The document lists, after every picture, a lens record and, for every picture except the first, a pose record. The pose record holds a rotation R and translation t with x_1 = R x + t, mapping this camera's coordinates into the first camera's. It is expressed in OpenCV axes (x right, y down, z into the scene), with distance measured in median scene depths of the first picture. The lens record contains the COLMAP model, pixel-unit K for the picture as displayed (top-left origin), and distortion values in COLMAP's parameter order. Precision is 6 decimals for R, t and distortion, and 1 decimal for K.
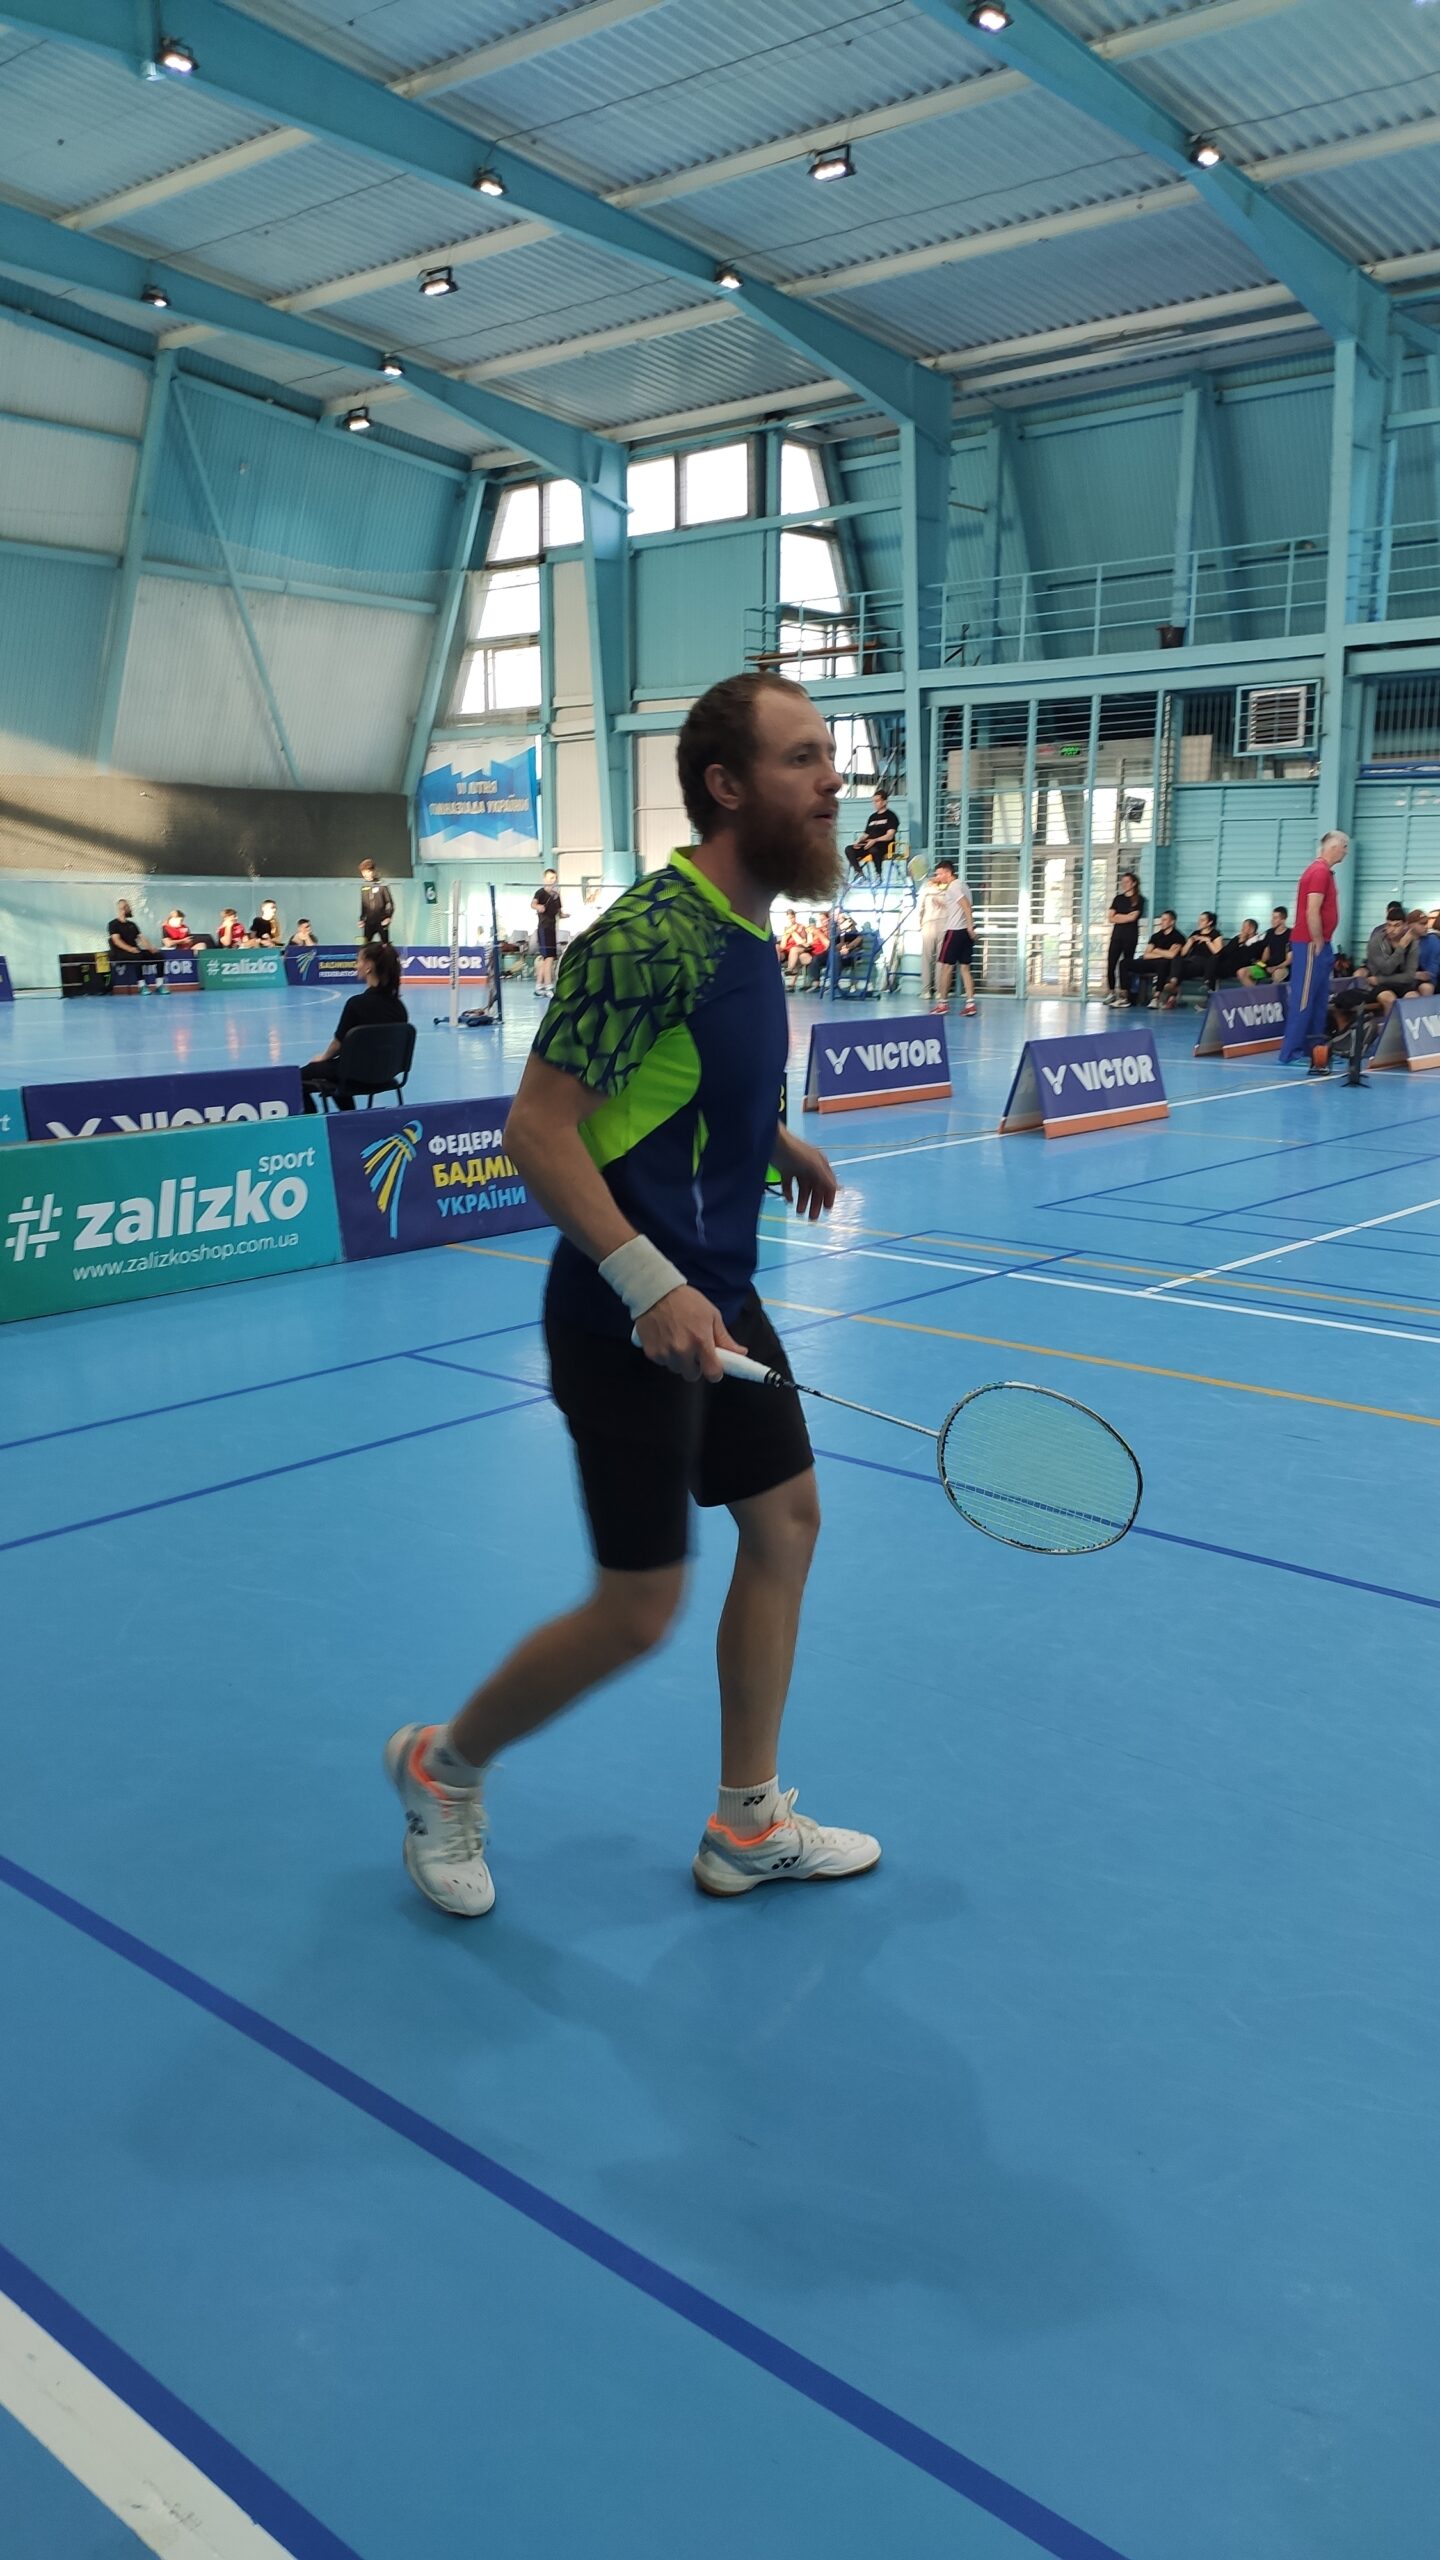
lens RADIAL K [[1894.2, 0, 692.0], [0, 1894.2, 1263.5], [0, 0, 1]] dist [0.076395, -0.074402]
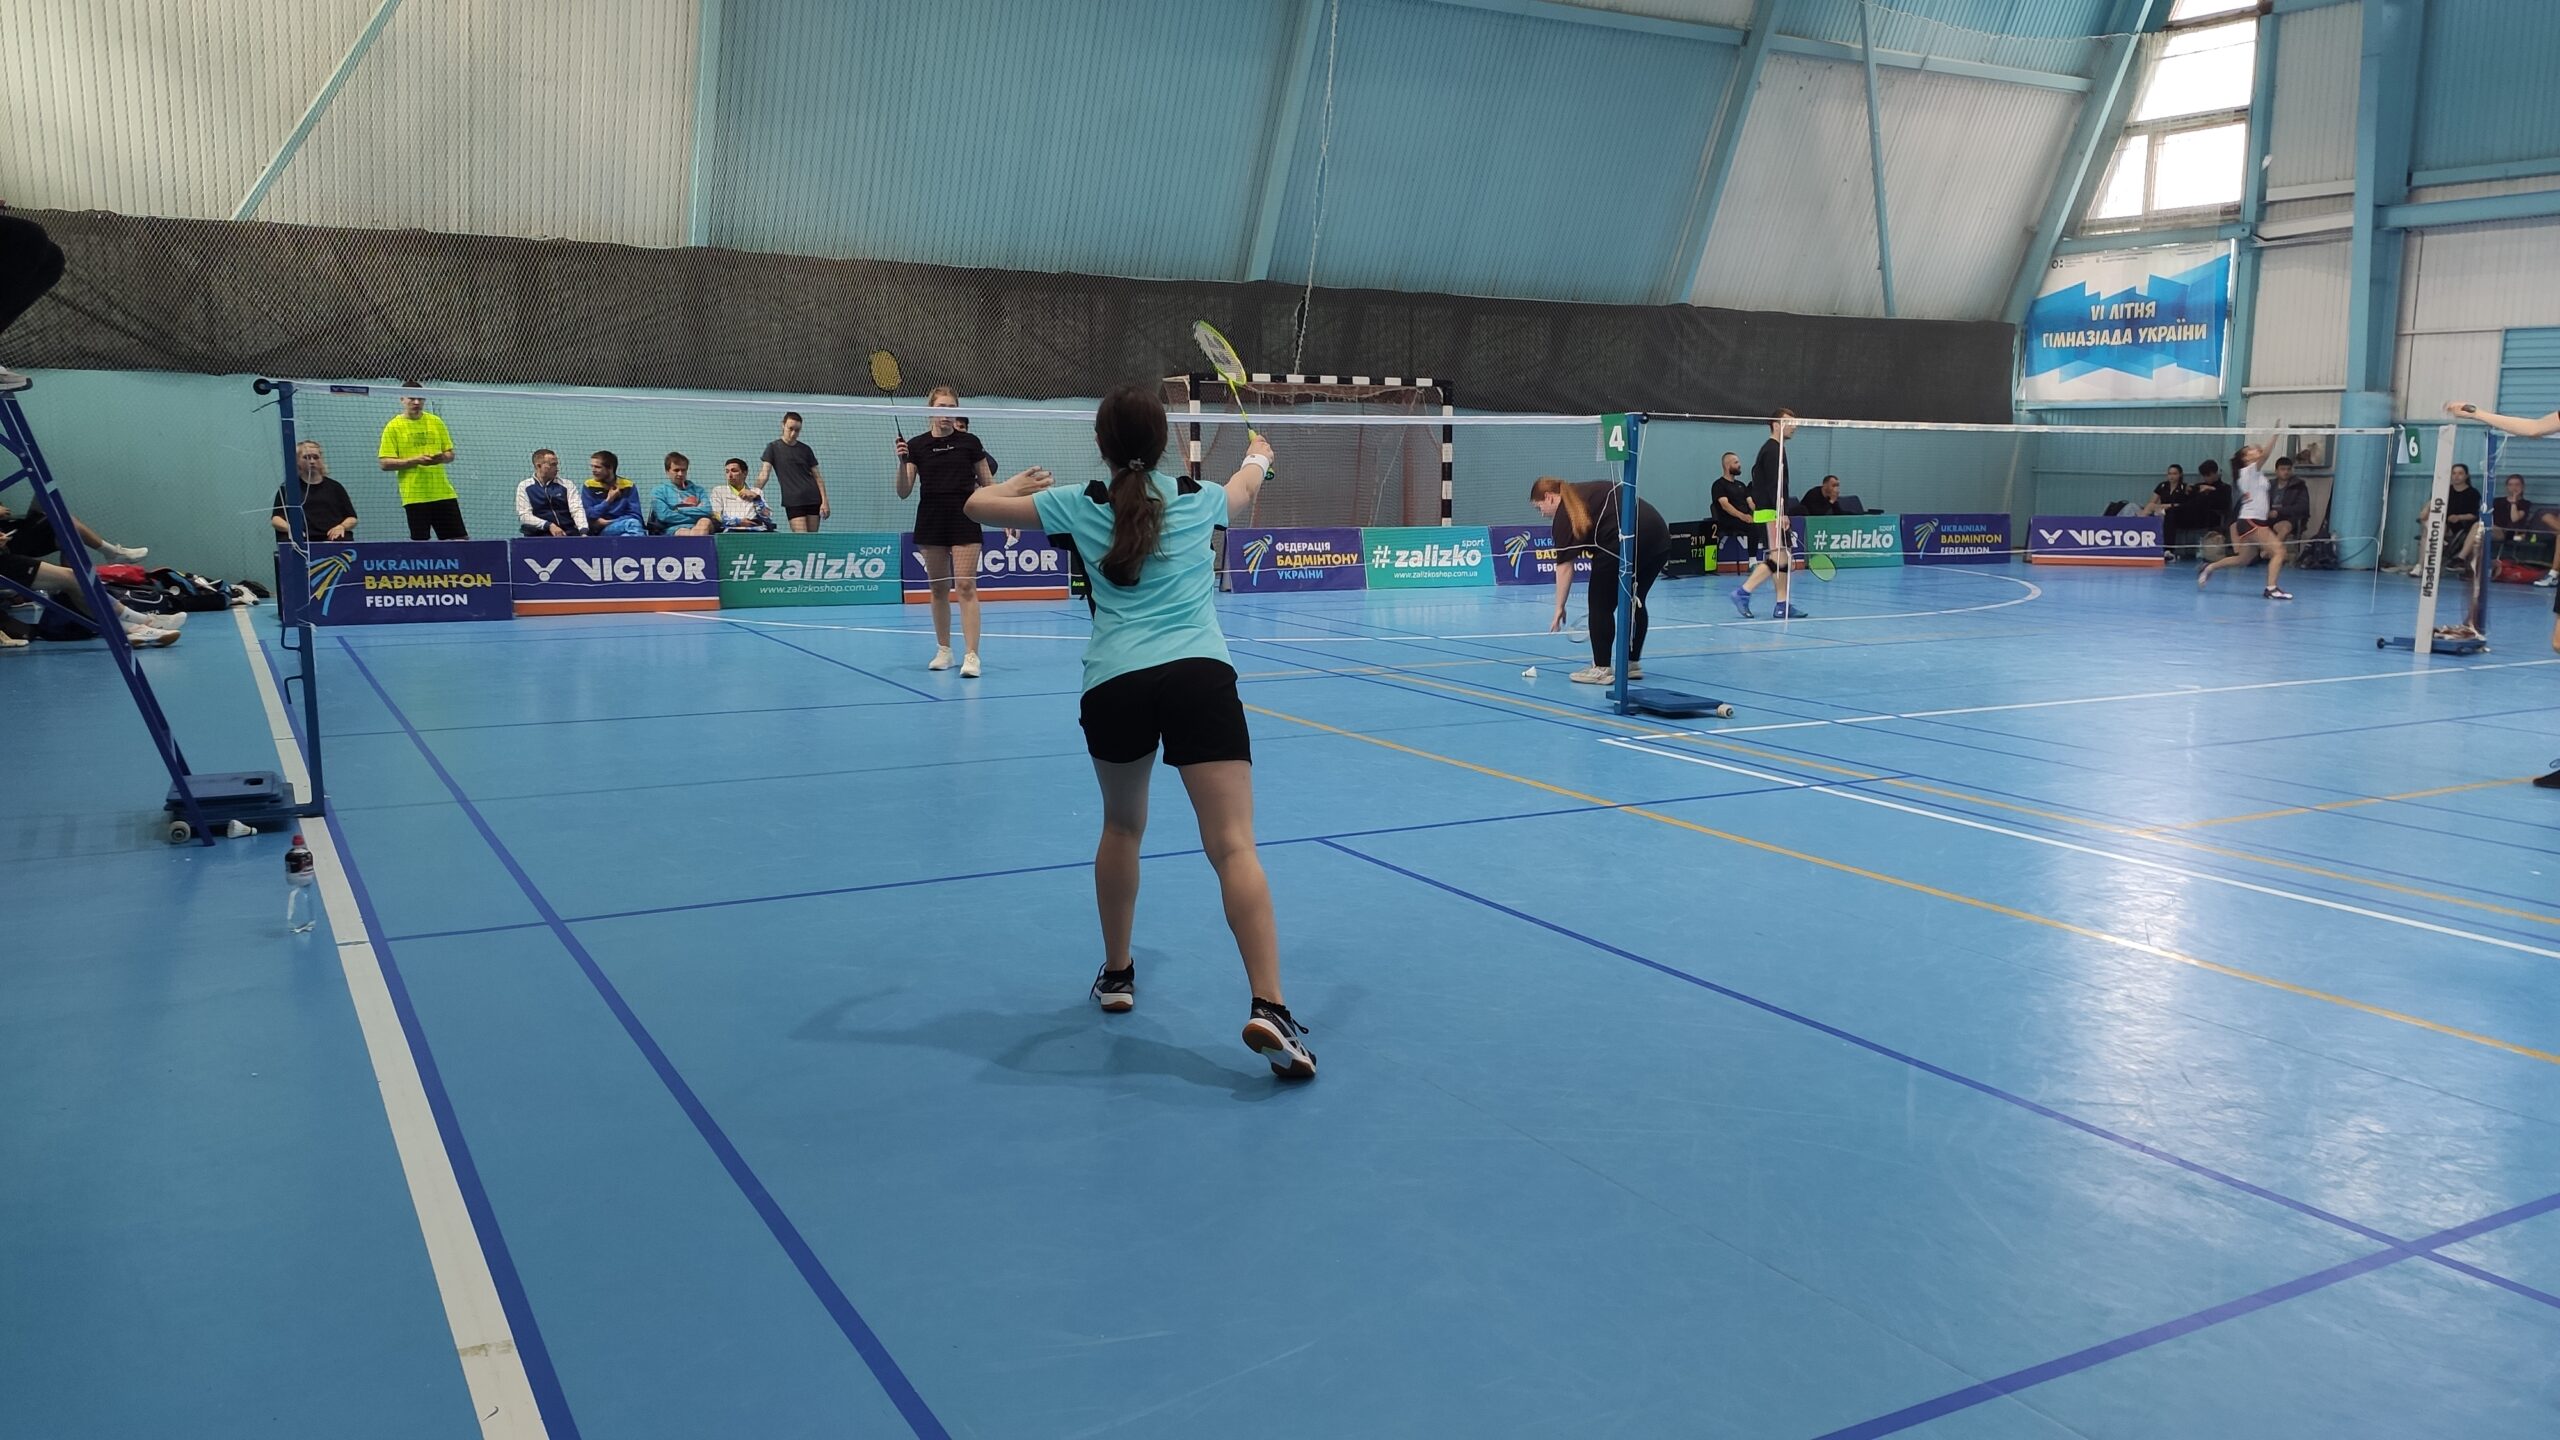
lens RADIAL K [[1894.2, 0, 1269.8], [0, 1894.2, 745.7], [0, 0, 1]] dist [0.076395, -0.074402]
pose [[0.944152, 0.063322, -0.323368, -0.230065], [-0.074308, 0.996999, -0.021729, -0.041010], [0.321022, 0.044545, 0.946024, 0.207216]]
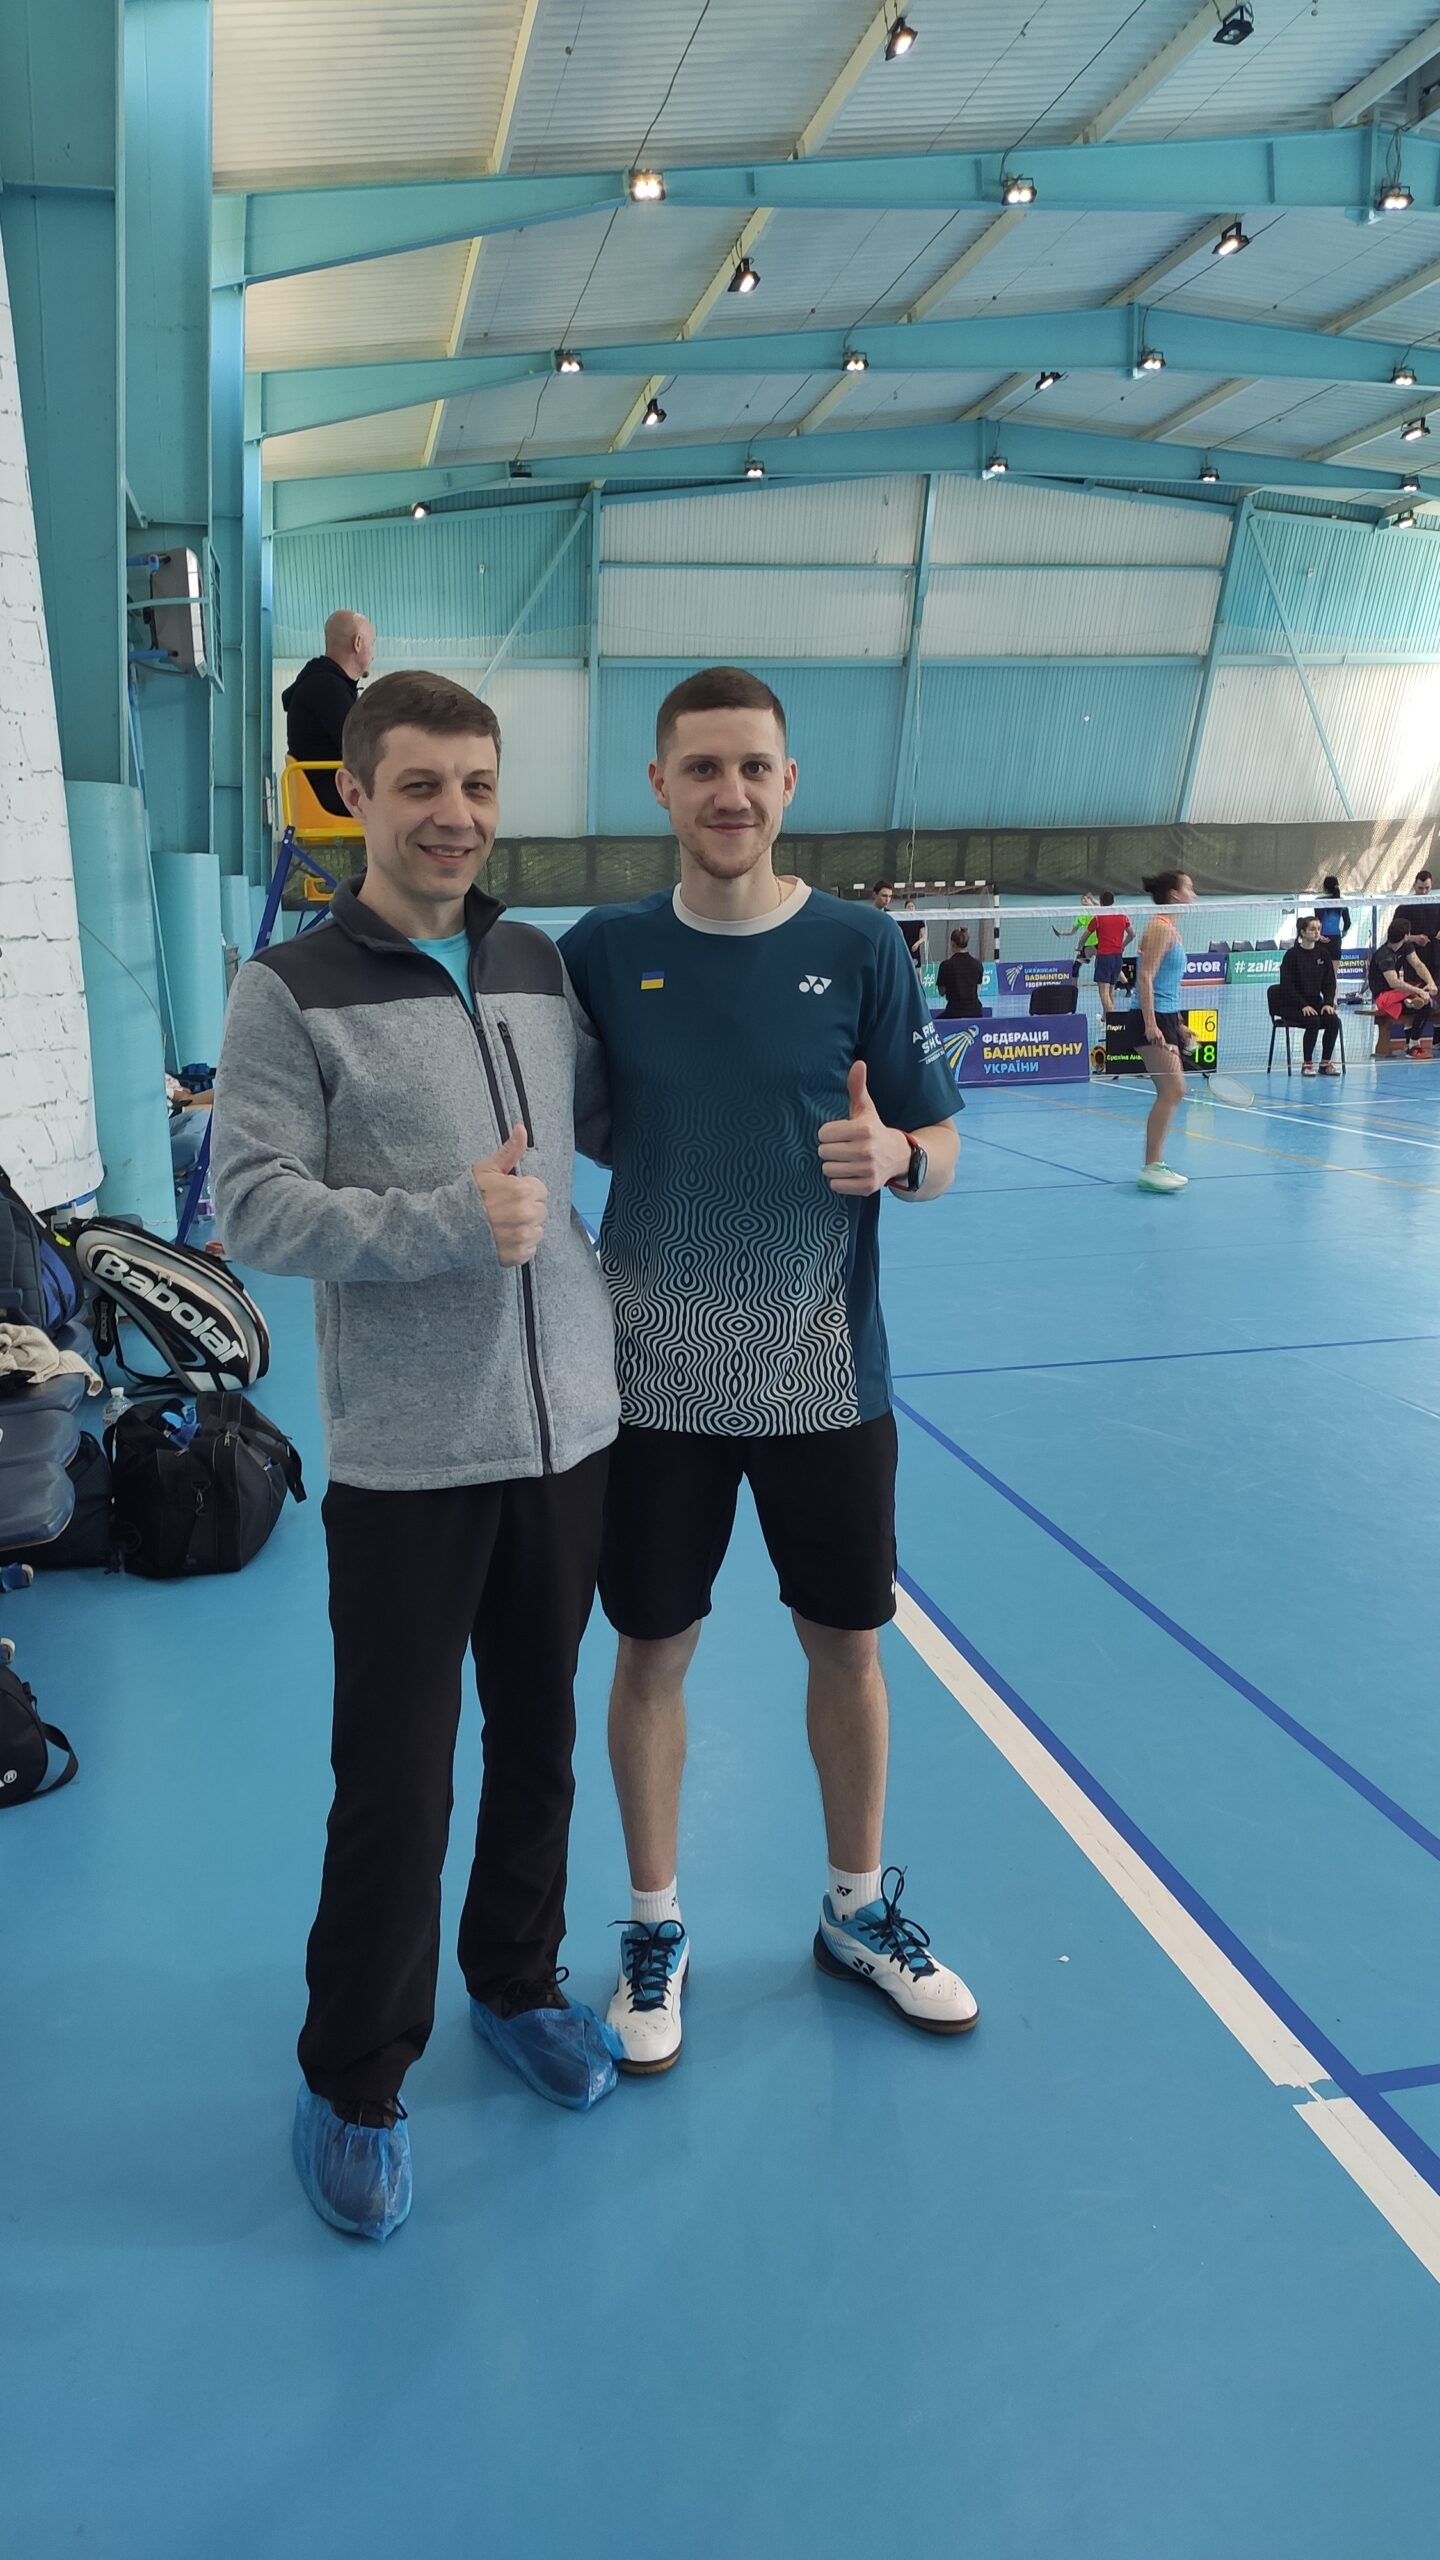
lens RADIAL K [[1894.2, 0, 764.8], [0, 1894.2, 1277.1], [0, 0, 1]] dist [0.076395, -0.074402]
pose [[0.806248, 0.087441, -0.585080, 0.297675], [-0.087604, 0.995759, 0.028098, 0.052581], [0.585056, 0.028602, 0.810489, -0.262463]]
